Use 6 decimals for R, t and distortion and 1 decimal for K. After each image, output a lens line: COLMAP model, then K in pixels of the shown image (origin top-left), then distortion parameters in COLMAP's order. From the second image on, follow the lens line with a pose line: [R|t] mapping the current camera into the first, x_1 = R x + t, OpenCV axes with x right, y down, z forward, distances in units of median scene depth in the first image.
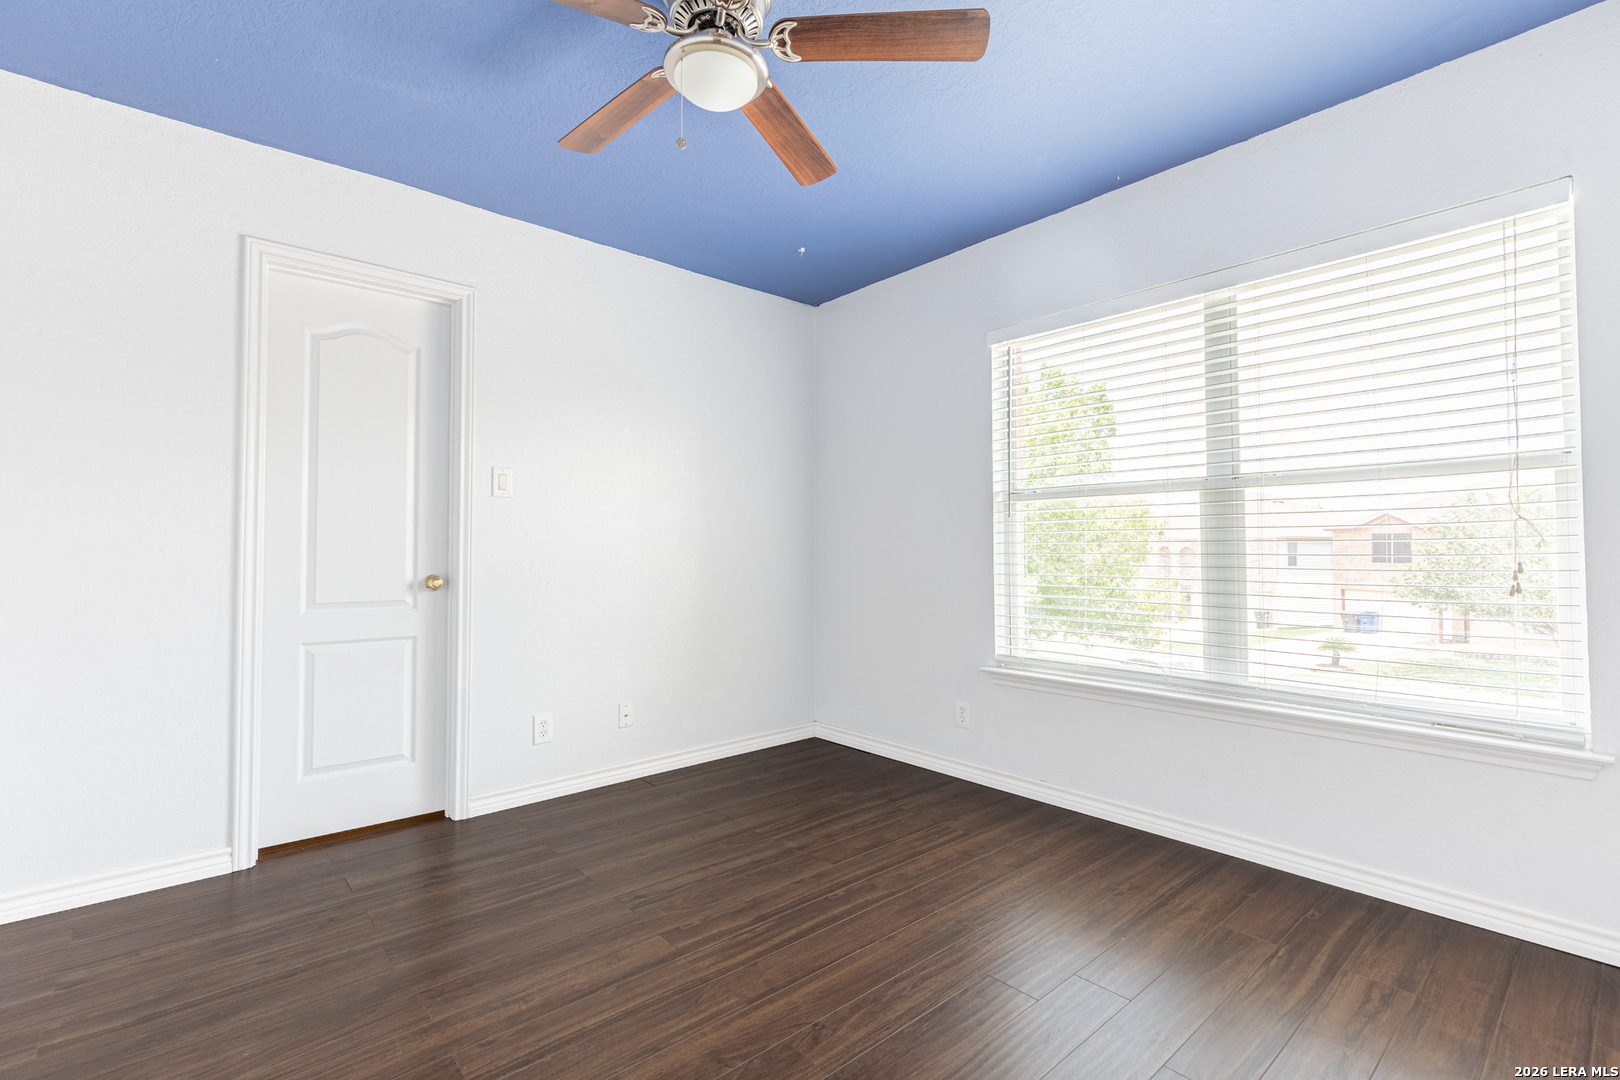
lens RADIAL K [[727.2, 0, 814.8], [0, 727.2, 538.3], [0, 0, 1]] dist [0.002134, -0.001162]
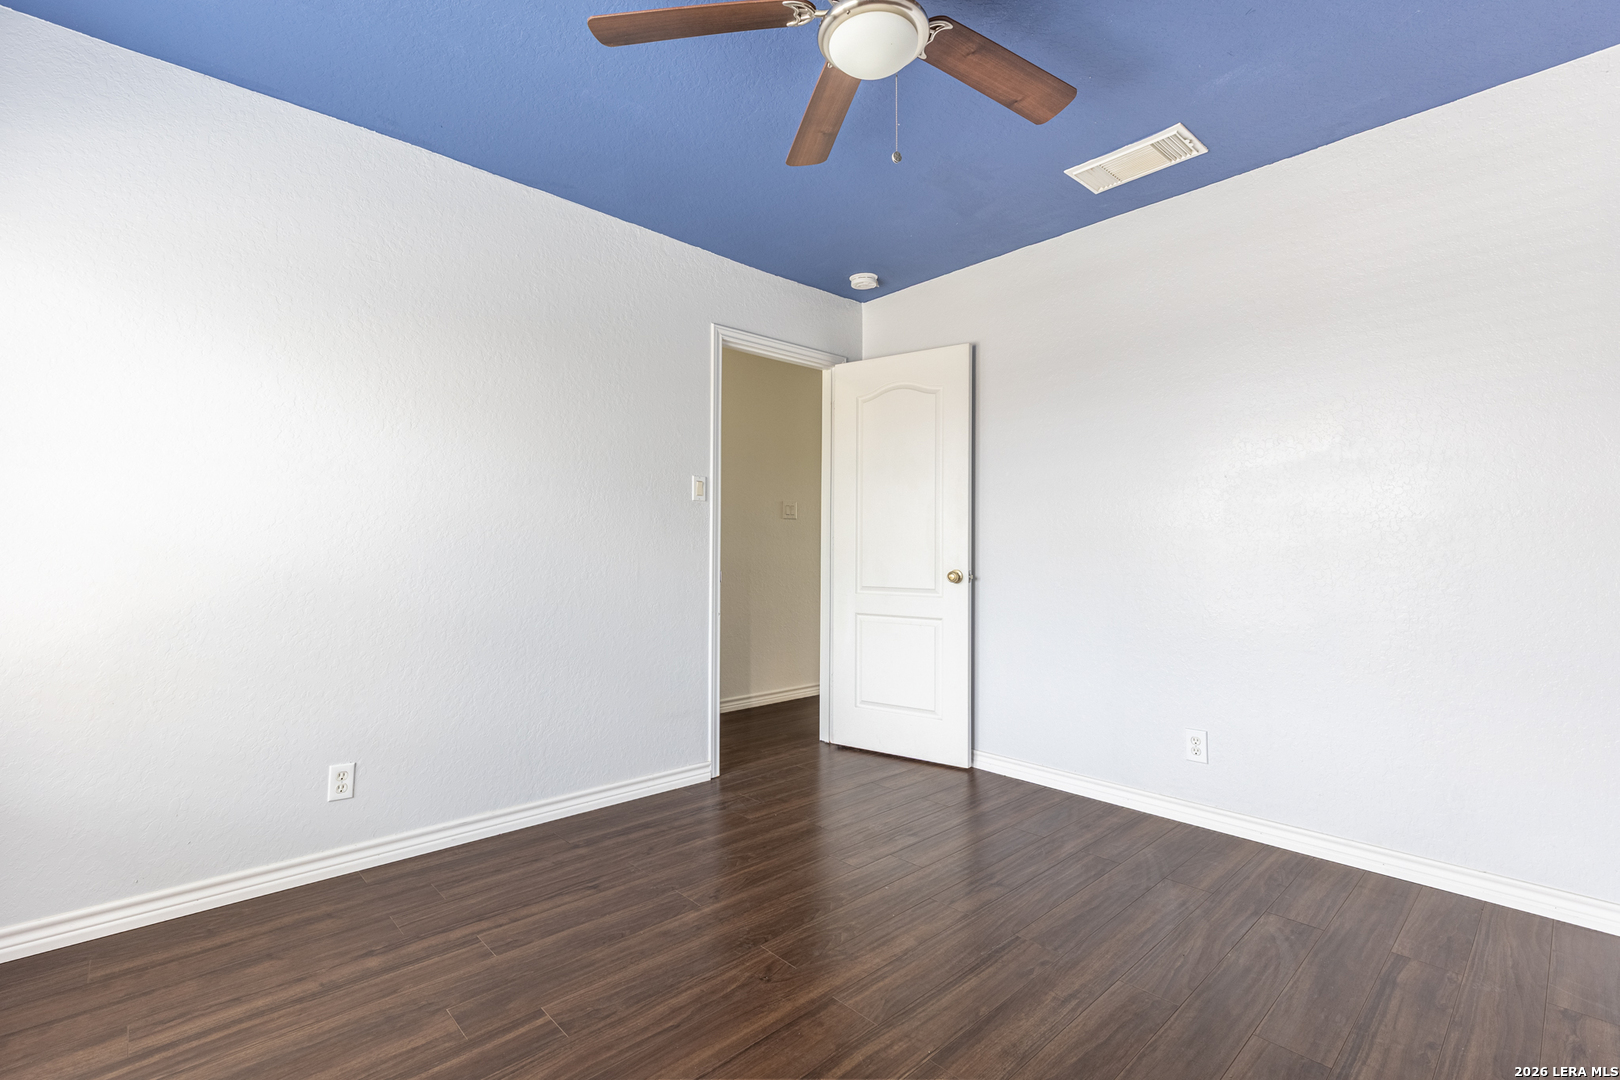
lens RADIAL K [[727.2, 0, 814.8], [0, 727.2, 538.3], [0, 0, 1]] dist [0.002134, -0.001162]
pose [[-0.999419, 0.002653, -0.033985, -0.029099], [0.003749, 0.999474, -0.032220, 0.031083], [0.033881, -0.032329, -0.998903, 1.856389]]
